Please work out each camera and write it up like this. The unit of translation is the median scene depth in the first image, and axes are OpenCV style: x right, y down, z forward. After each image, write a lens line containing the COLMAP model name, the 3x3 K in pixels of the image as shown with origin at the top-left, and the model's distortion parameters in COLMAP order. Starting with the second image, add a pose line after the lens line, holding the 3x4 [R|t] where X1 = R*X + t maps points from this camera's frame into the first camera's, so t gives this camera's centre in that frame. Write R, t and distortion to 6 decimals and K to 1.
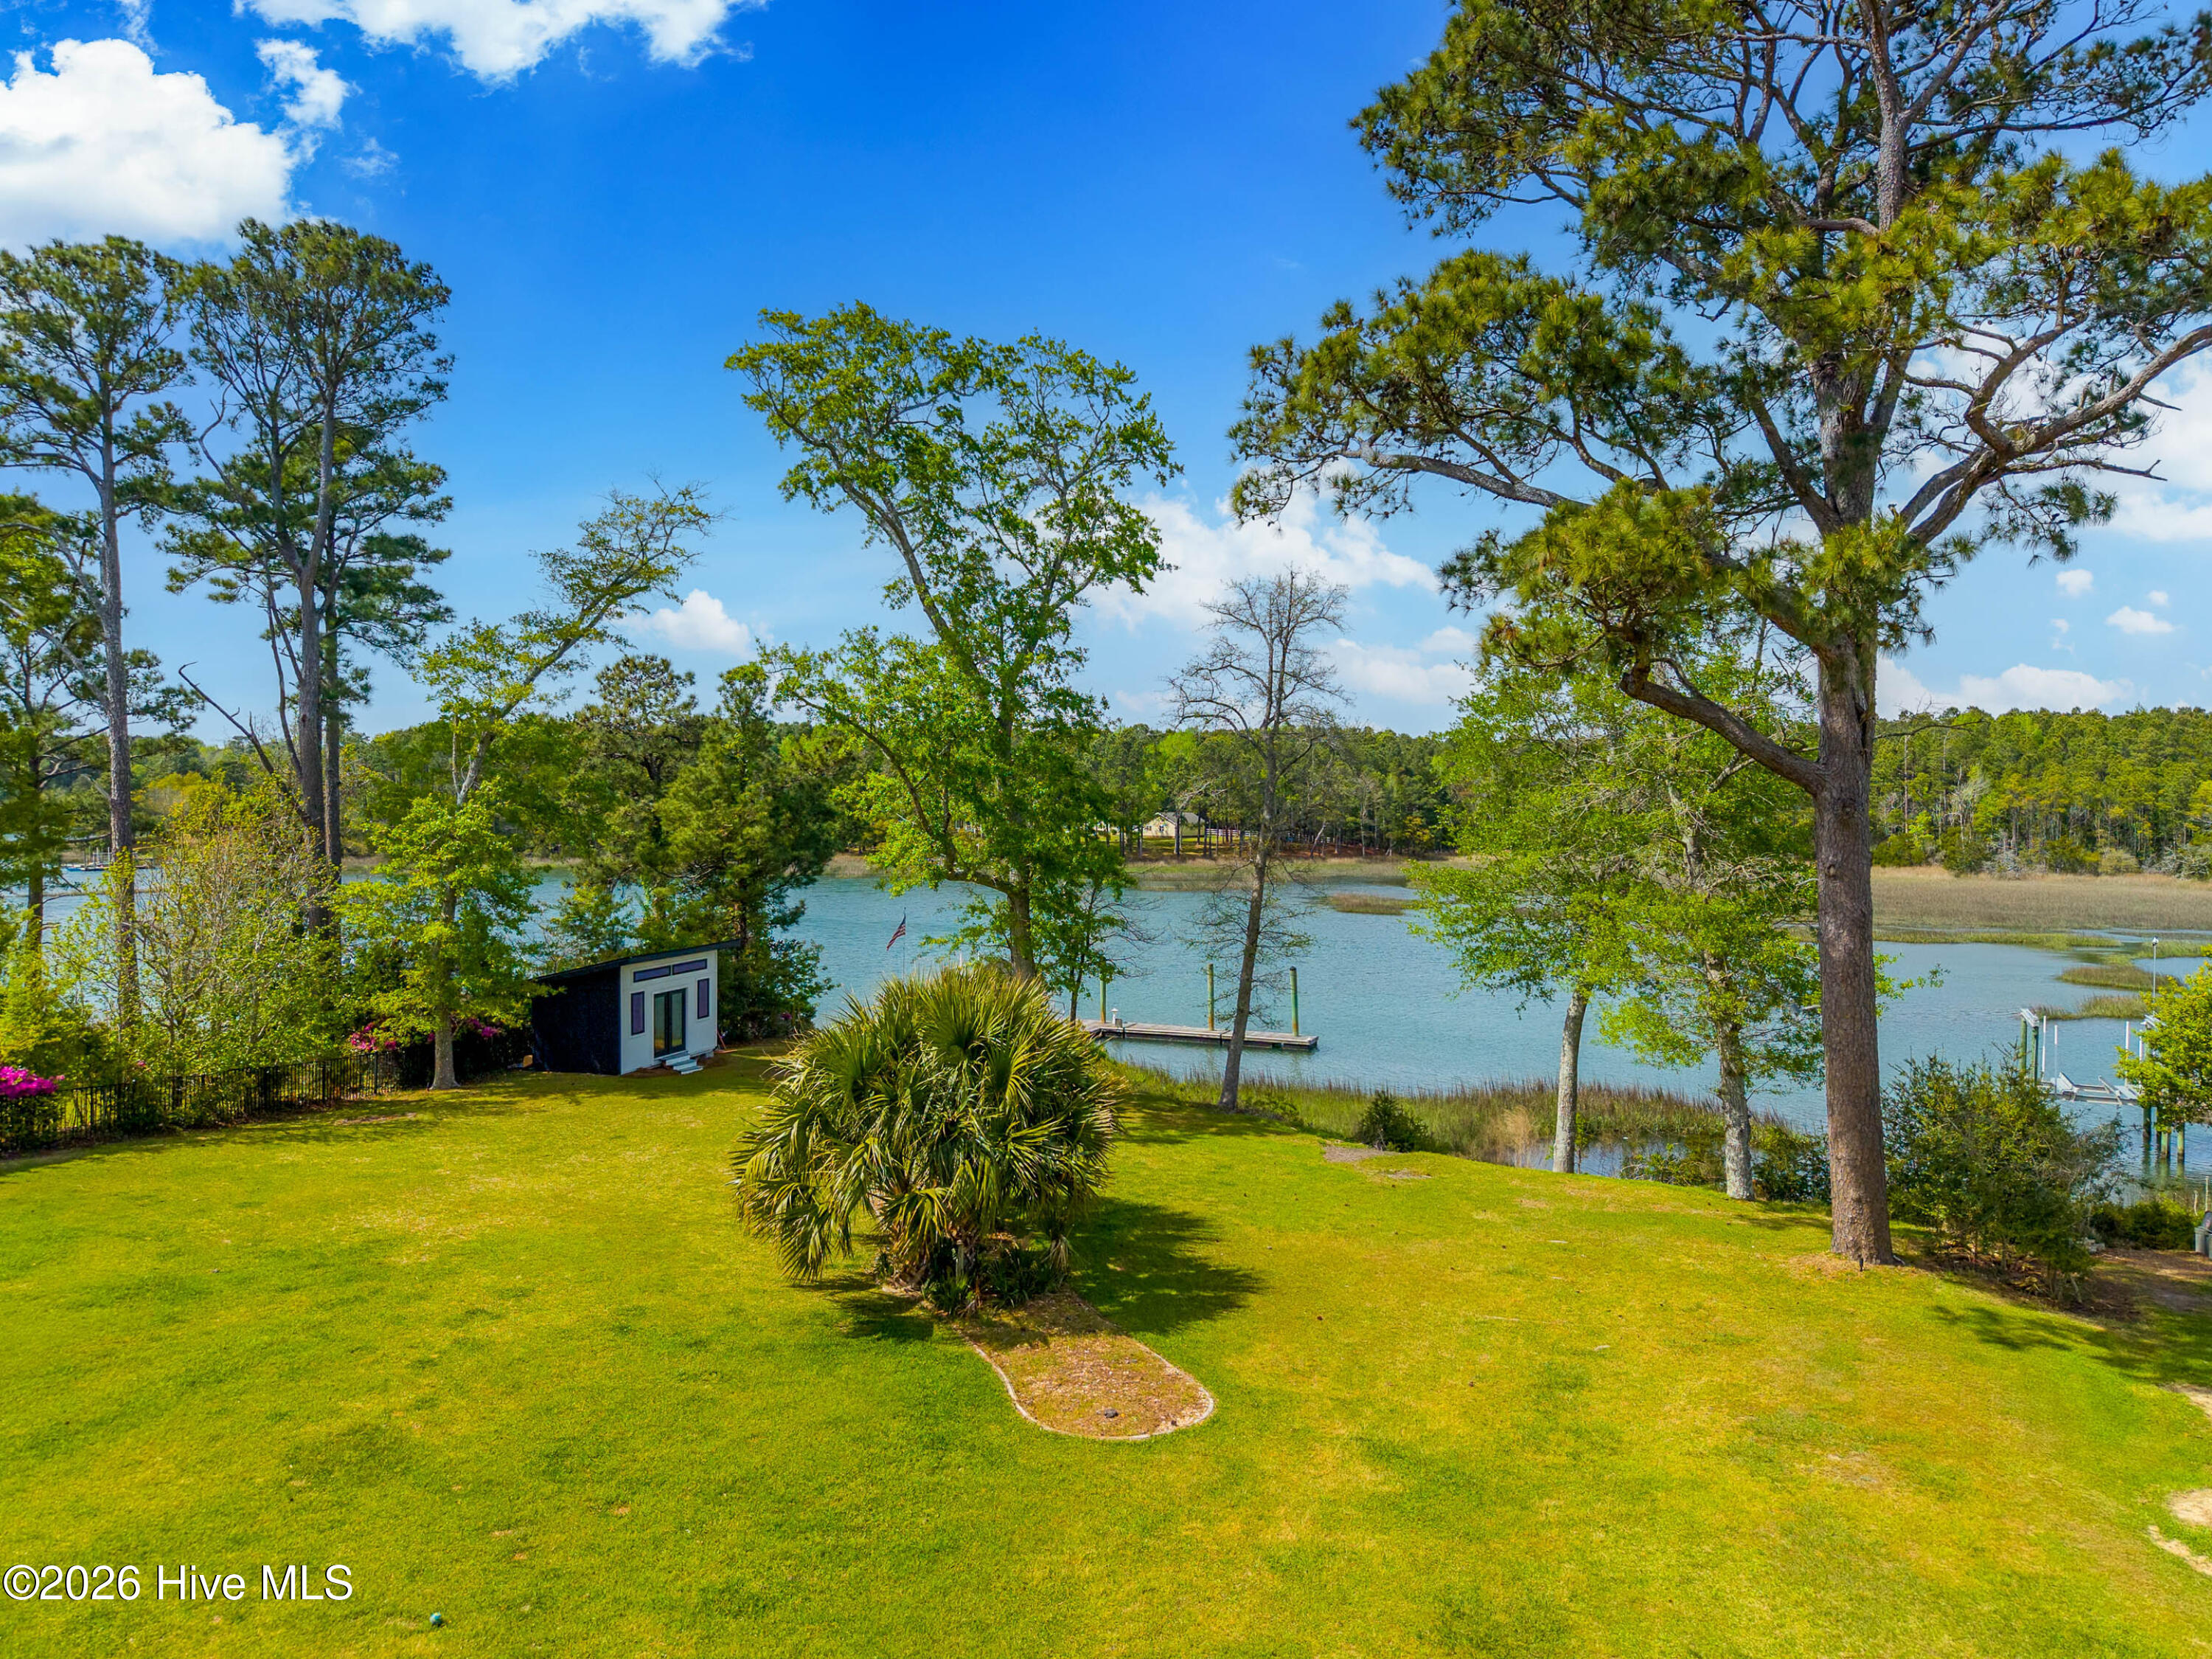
lens RADIAL K [[1455.7, 0, 1106.0], [0, 1455.7, 829.5], [0, 0, 1]] dist [0.044431, -0.045160]
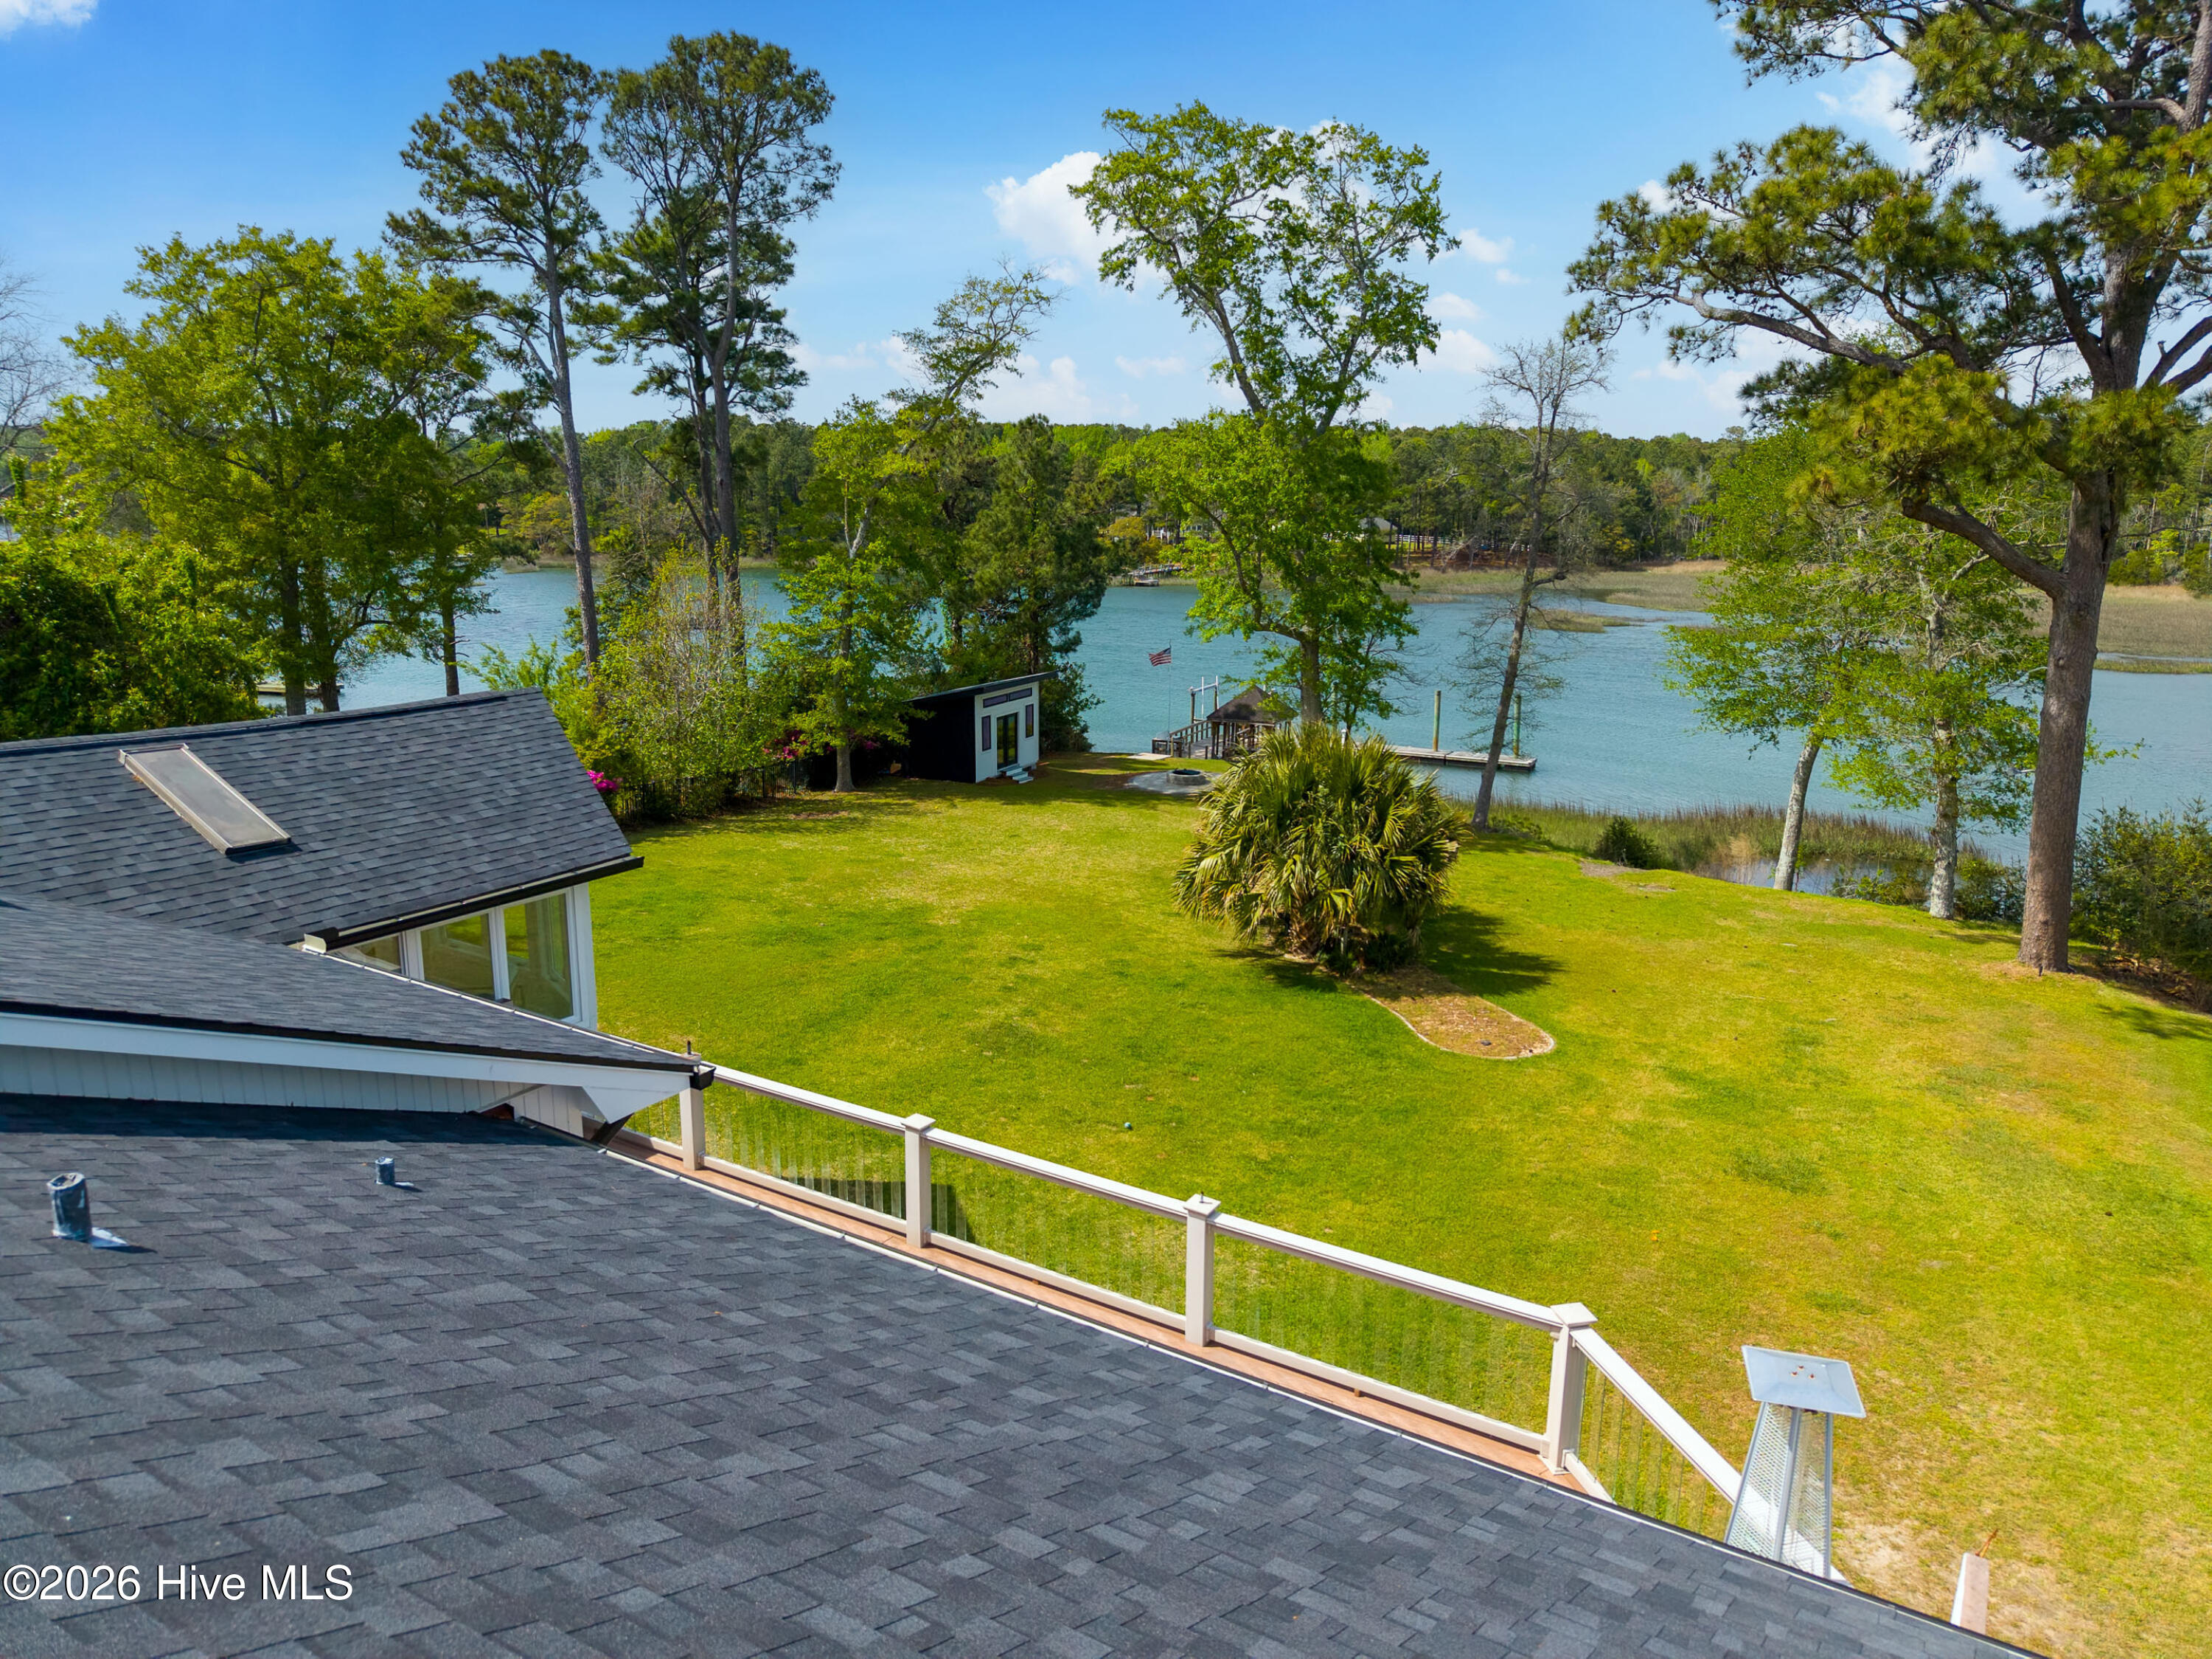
lens RADIAL K [[1455.7, 0, 1106.0], [0, 1455.7, 829.5], [0, 0, 1]] dist [0.044431, -0.045160]
pose [[0.994002, 0.032299, -0.104484, -0.110342], [-0.010118, 0.978454, 0.206219, -0.053837], [0.108893, -0.203925, 0.972912, -0.206914]]
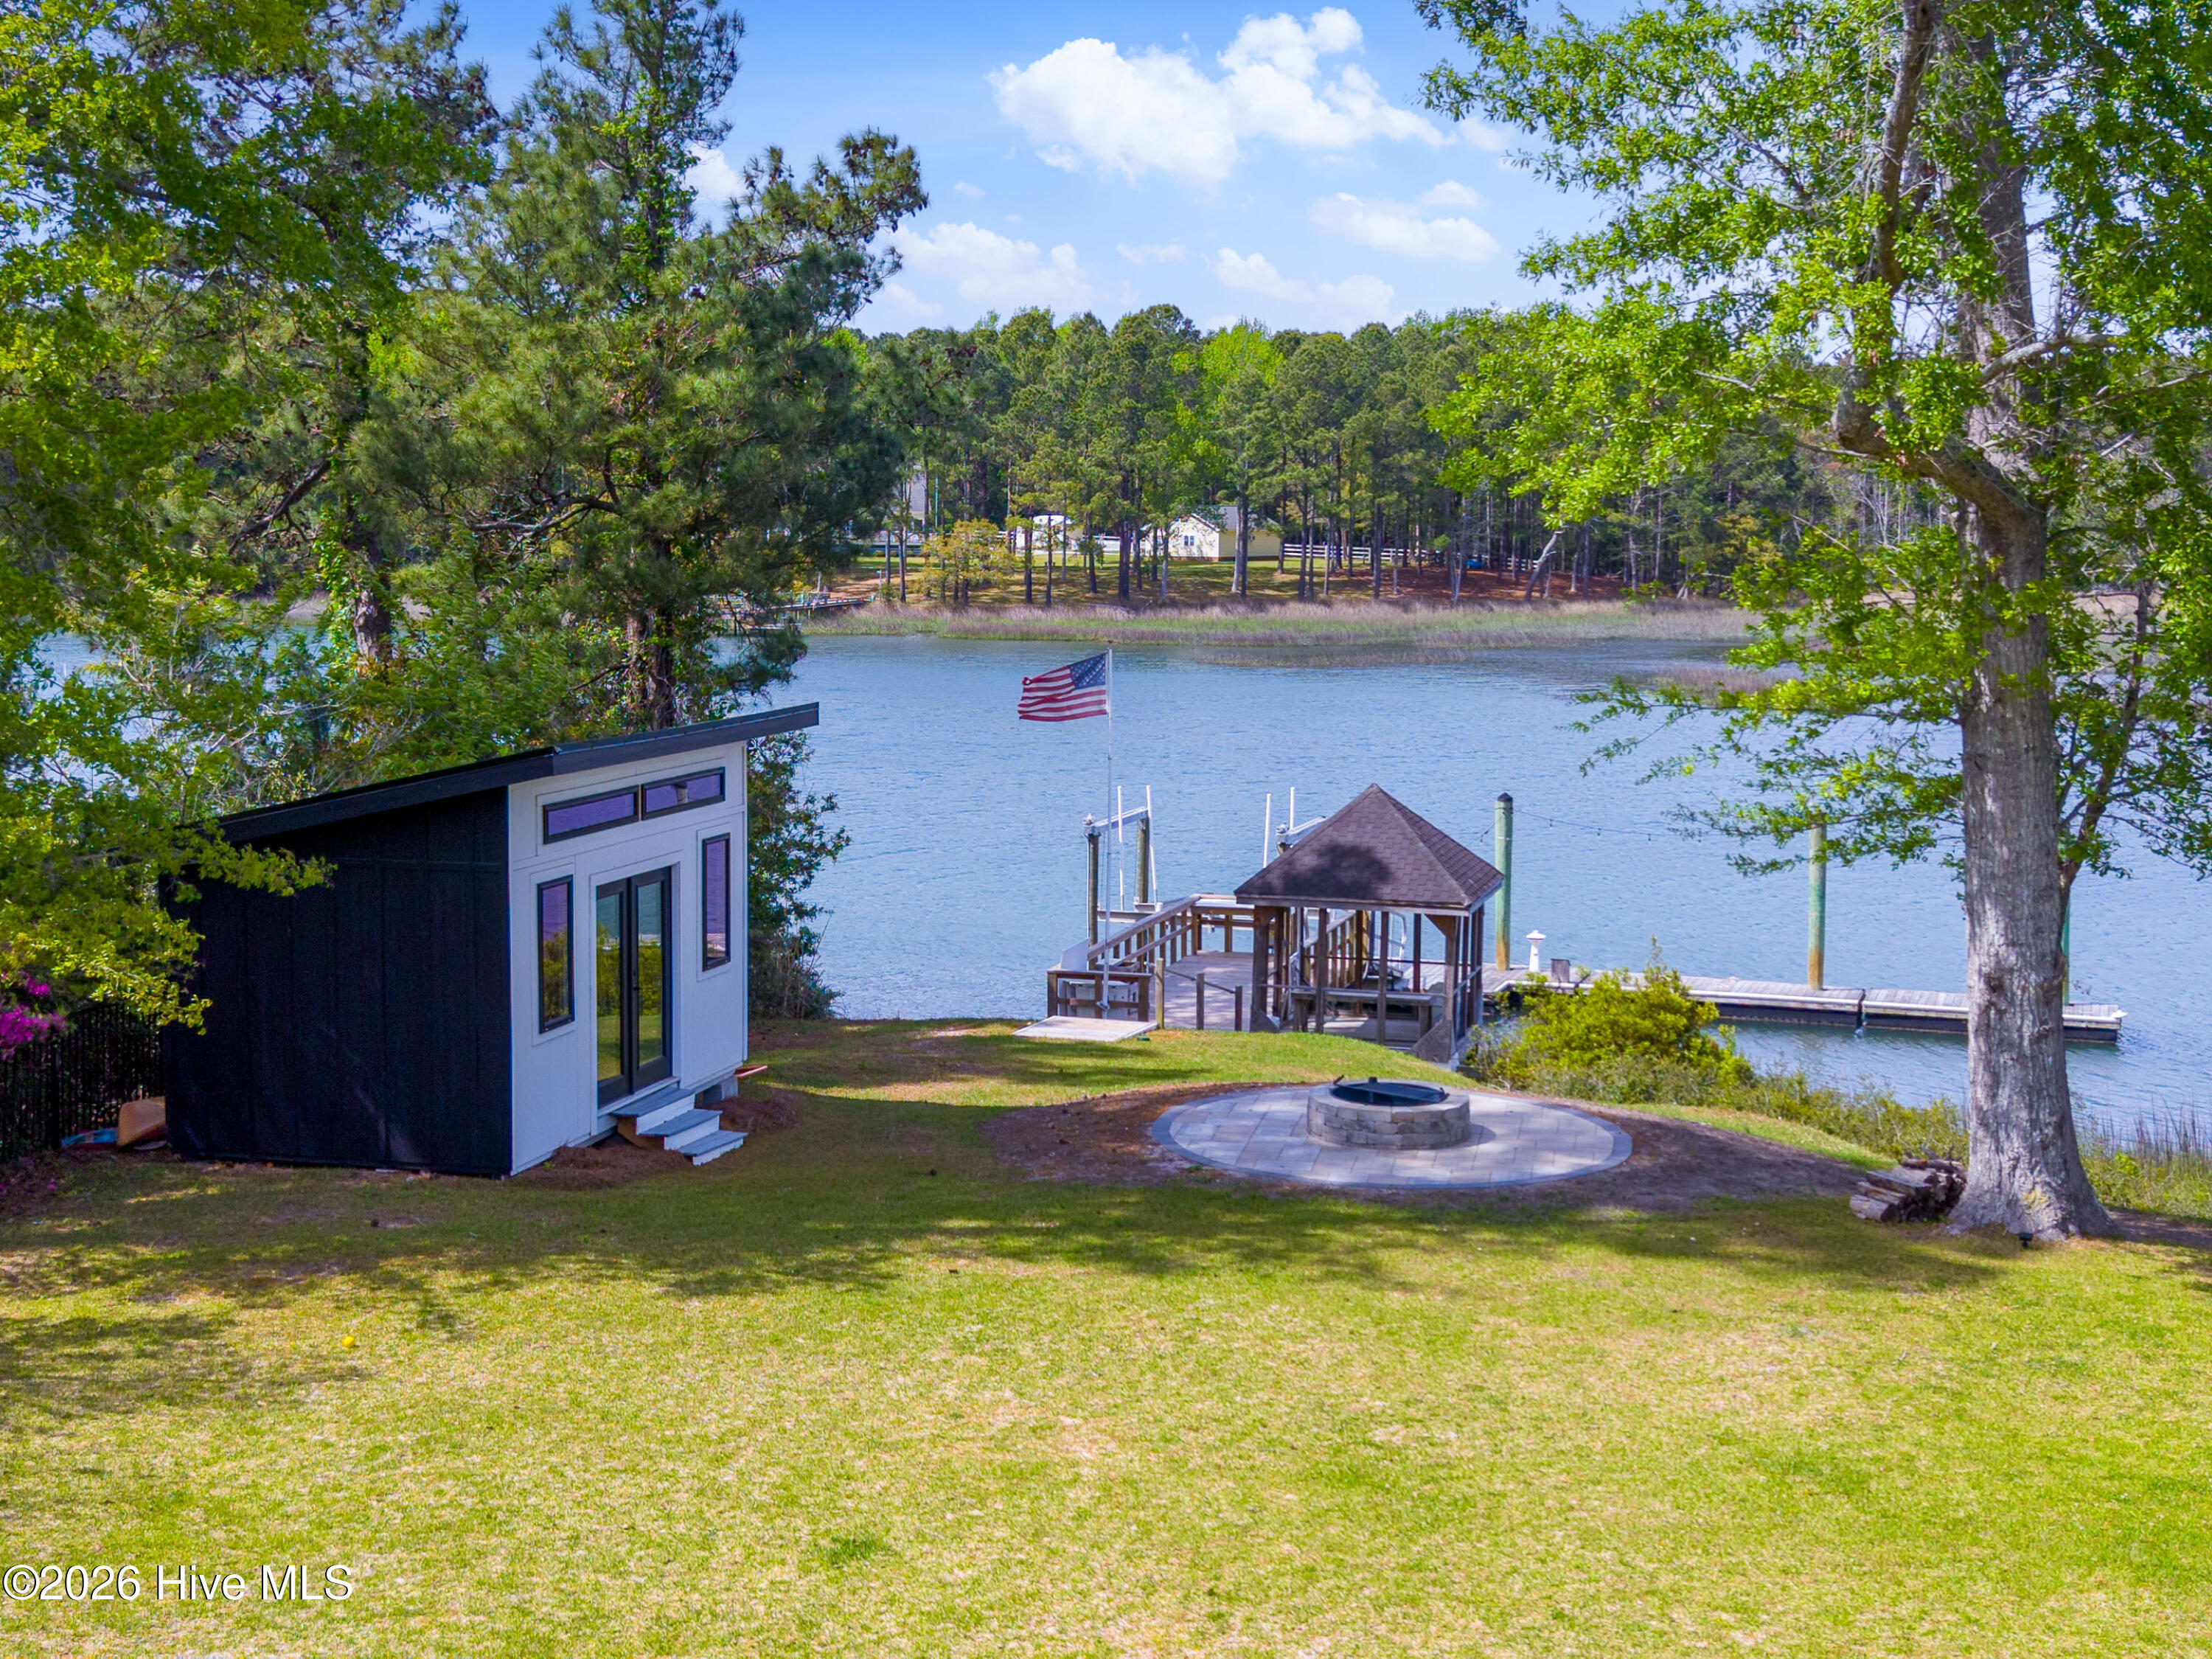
lens RADIAL K [[2857.9, 0, 1104.2], [0, 2857.9, 769.3], [0, 0, 1]] dist [0.178841, -0.742614]
pose [[0.998387, 0.002160, 0.056733, -0.291434], [-0.006116, 0.997553, 0.069640, 0.061519], [-0.056443, -0.069875, 0.995958, 0.535002]]
